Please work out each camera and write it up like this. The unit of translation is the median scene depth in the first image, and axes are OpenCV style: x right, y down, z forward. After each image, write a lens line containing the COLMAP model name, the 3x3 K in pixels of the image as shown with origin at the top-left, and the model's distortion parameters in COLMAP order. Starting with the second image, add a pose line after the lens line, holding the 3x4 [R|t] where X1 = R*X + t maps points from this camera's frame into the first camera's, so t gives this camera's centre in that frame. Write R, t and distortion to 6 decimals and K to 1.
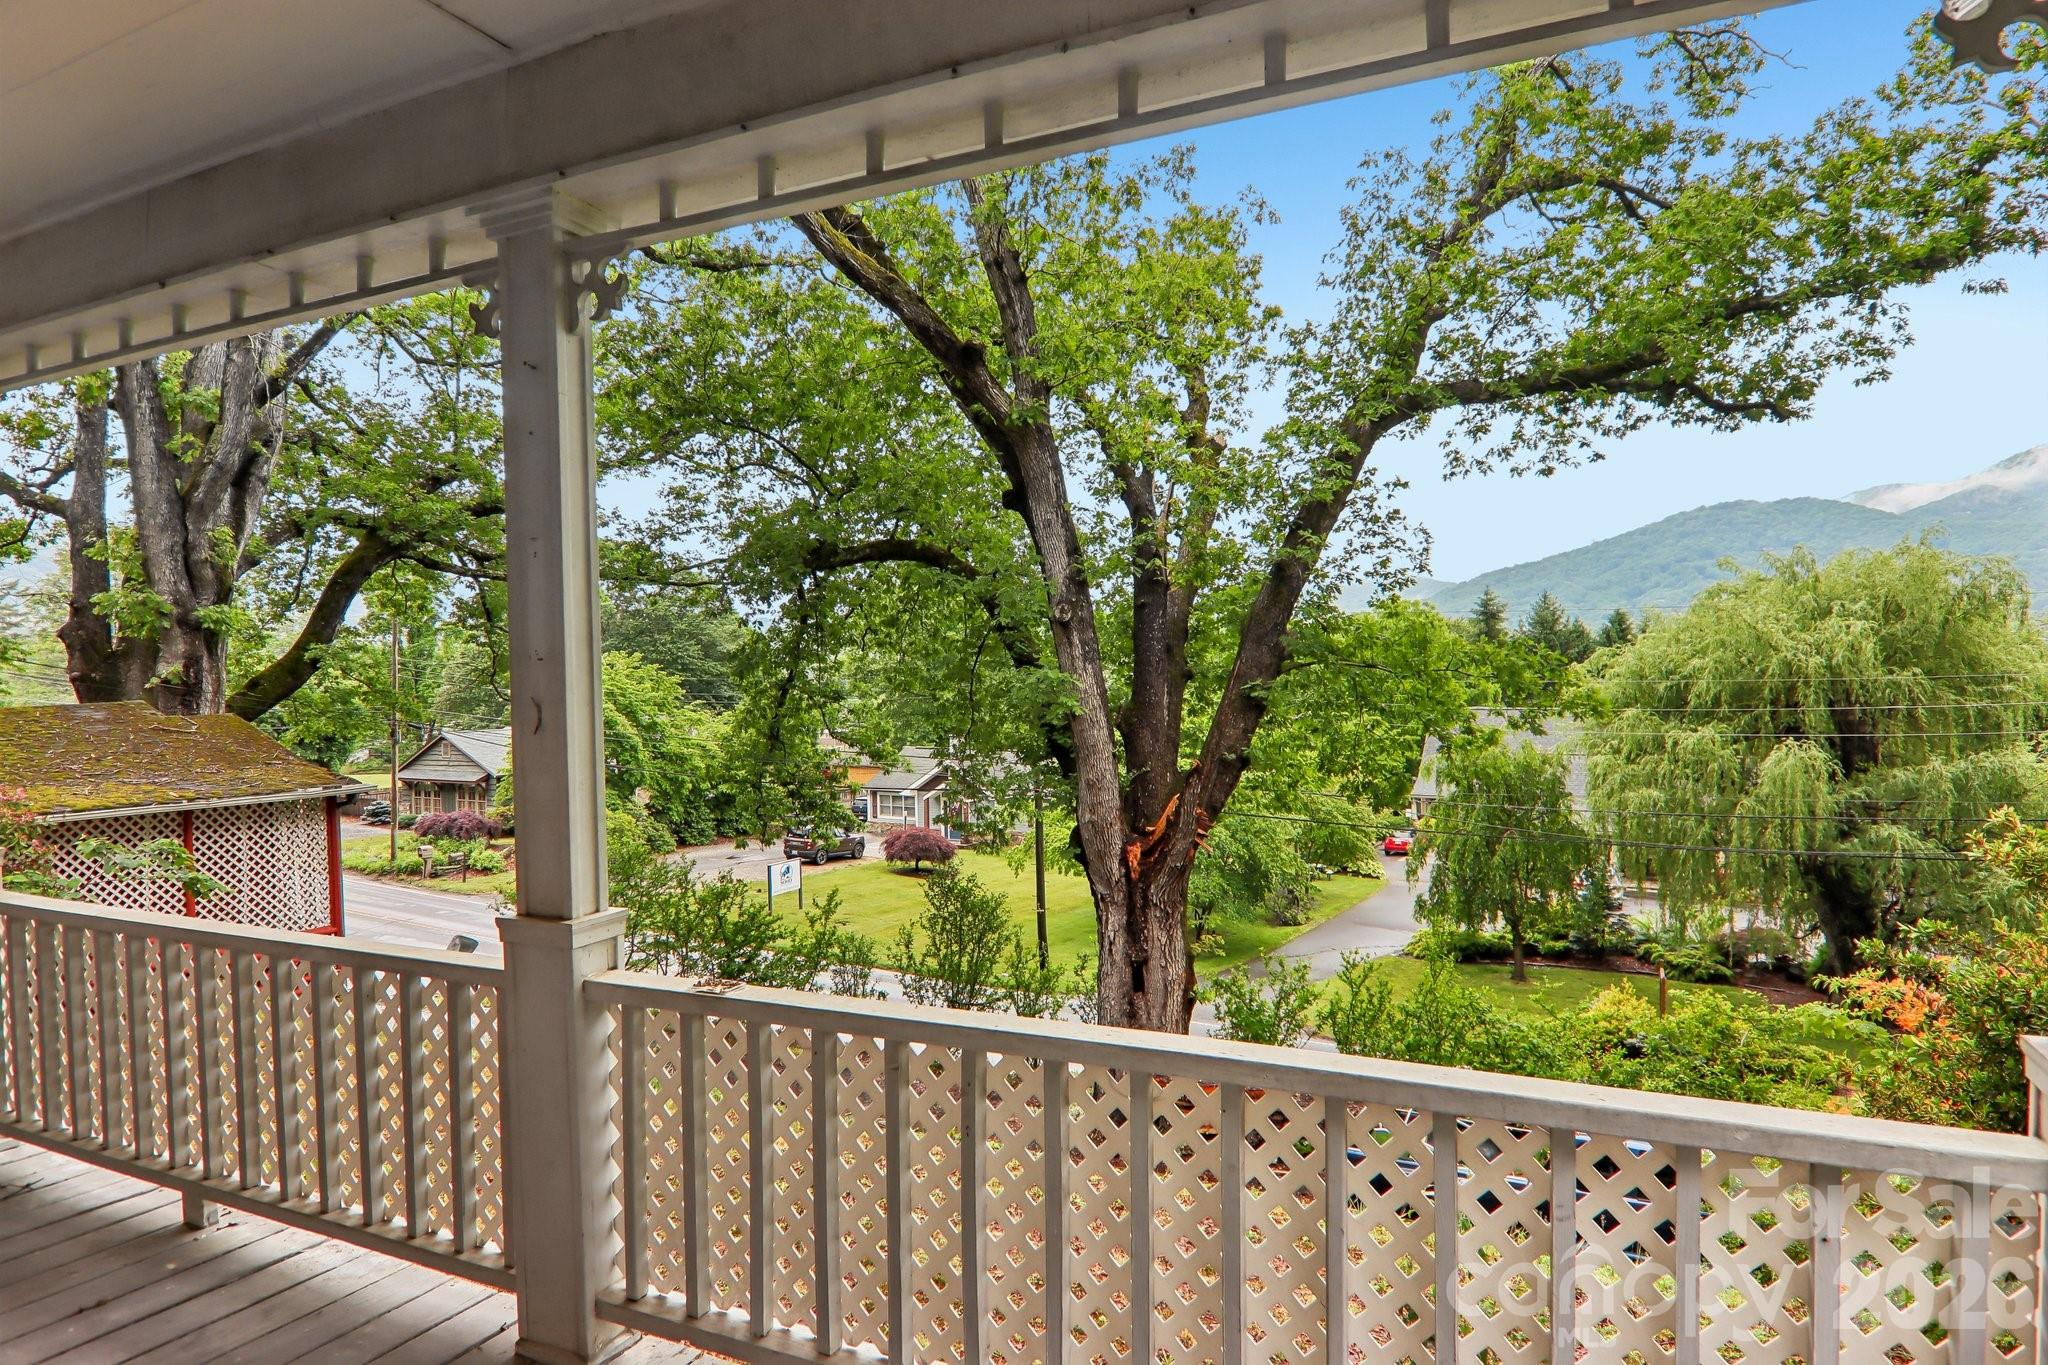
lens RADIAL K [[1164.7, 0, 1028.1], [0, 1164.7, 700.5], [0, 0, 1]] dist [0.014364, -0.025291]
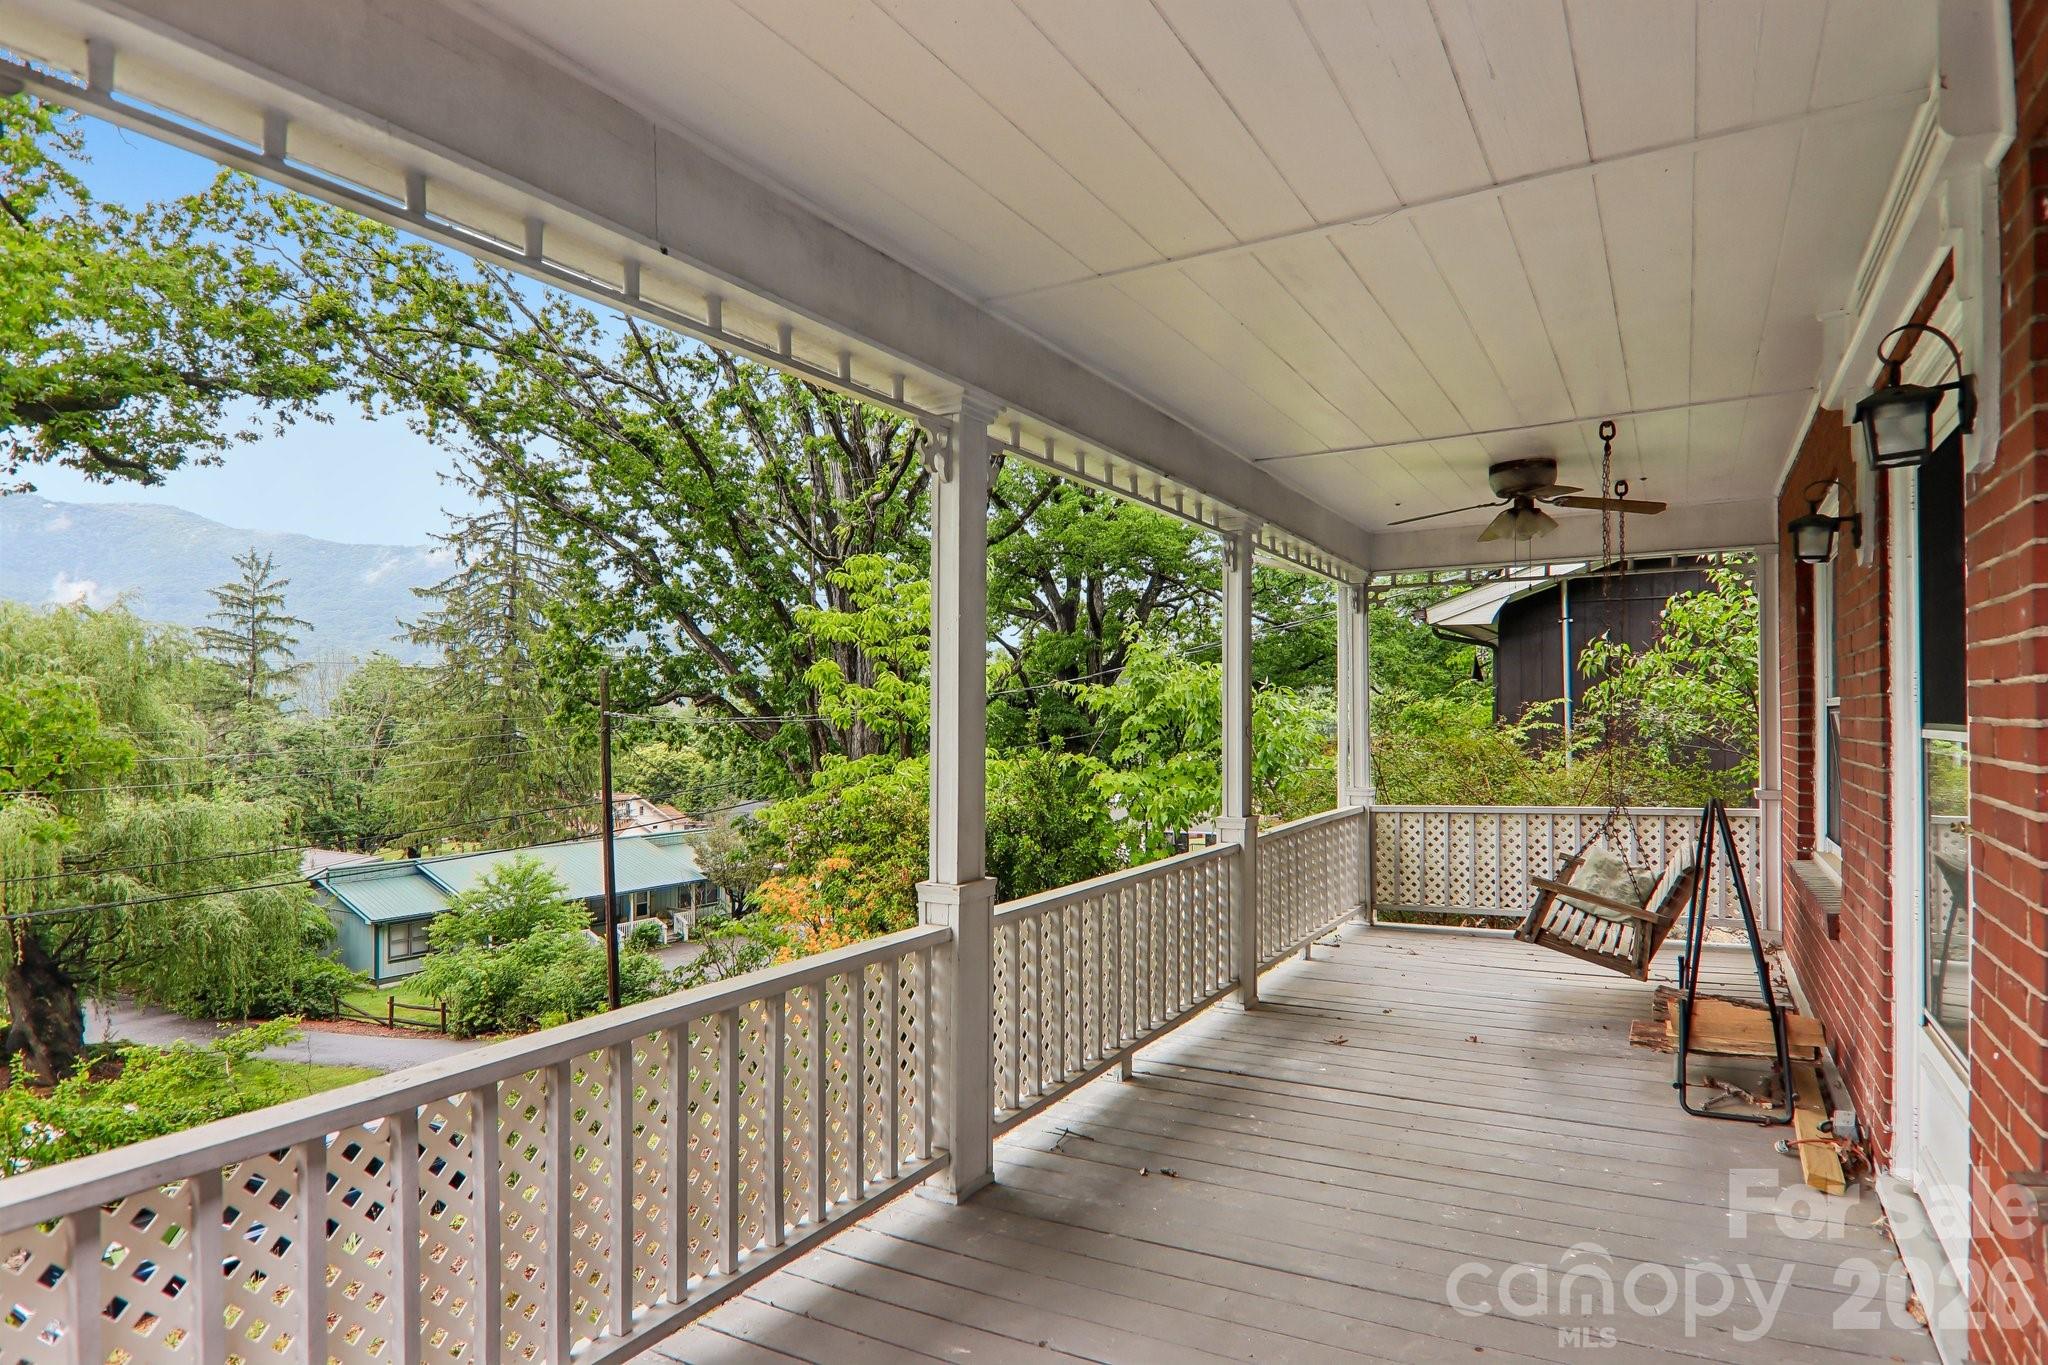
lens RADIAL K [[1164.7, 0, 1028.1], [0, 1164.7, 700.5], [0, 0, 1]] dist [0.014364, -0.025291]
pose [[0.077701, 0.028441, 0.996571, -0.217624], [0.021237, 0.999319, -0.030175, 0.000621], [-0.996750, 0.023508, 0.077044, 0.096570]]
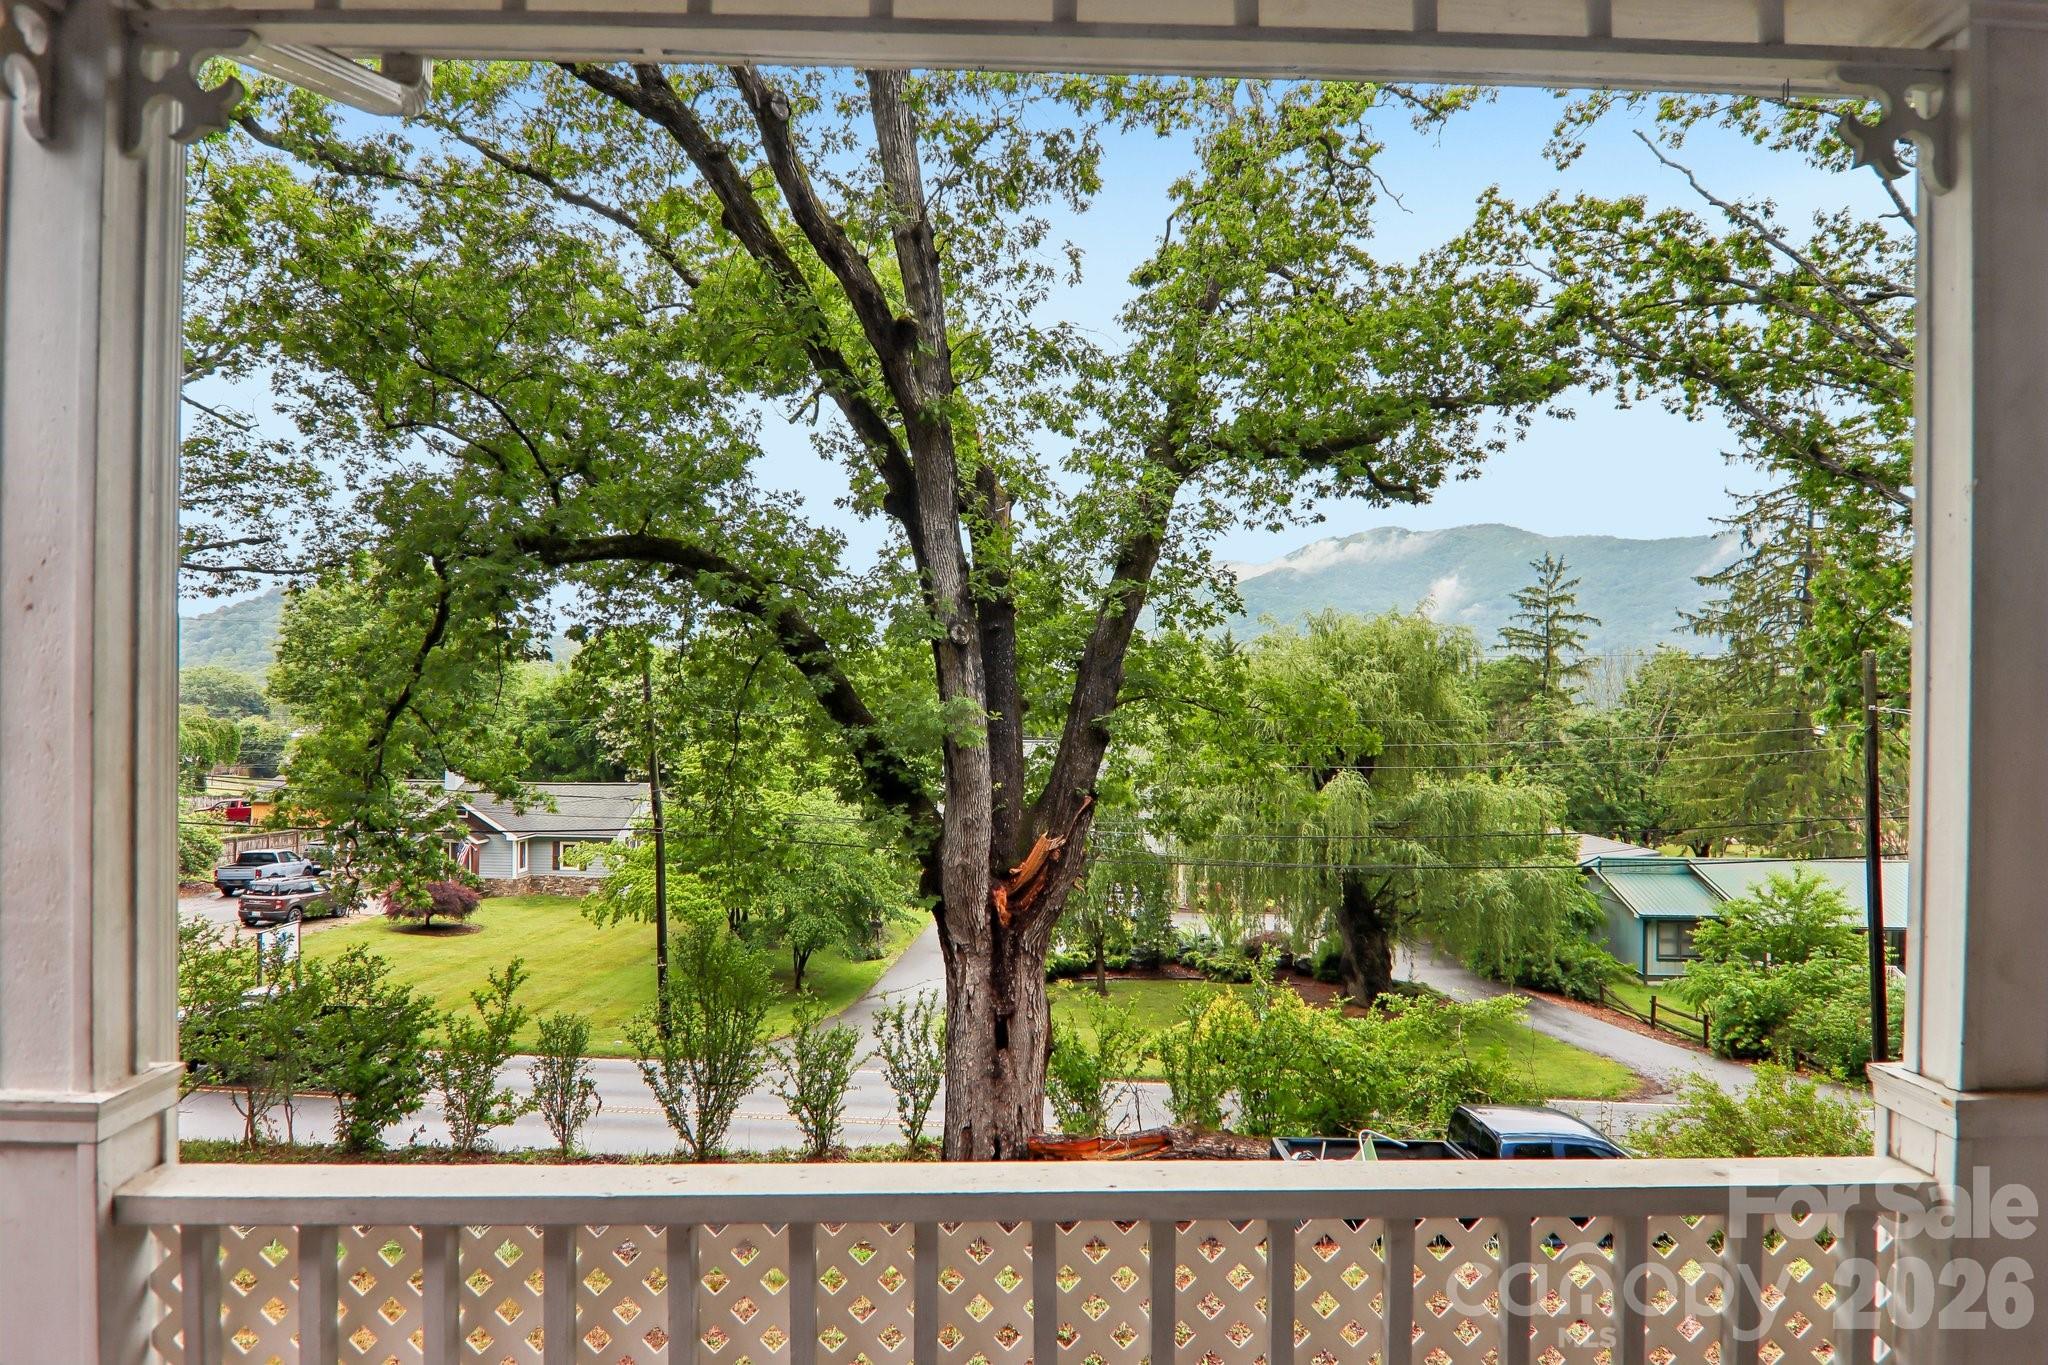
lens RADIAL K [[1164.7, 0, 1028.1], [0, 1164.7, 700.5], [0, 0, 1]] dist [0.014364, -0.025291]
pose [[0.889681, 0.025744, 0.455855, -0.163489], [-0.014503, 0.999499, -0.028140, 0.000155], [-0.456351, 0.018424, 0.889609, 0.086154]]
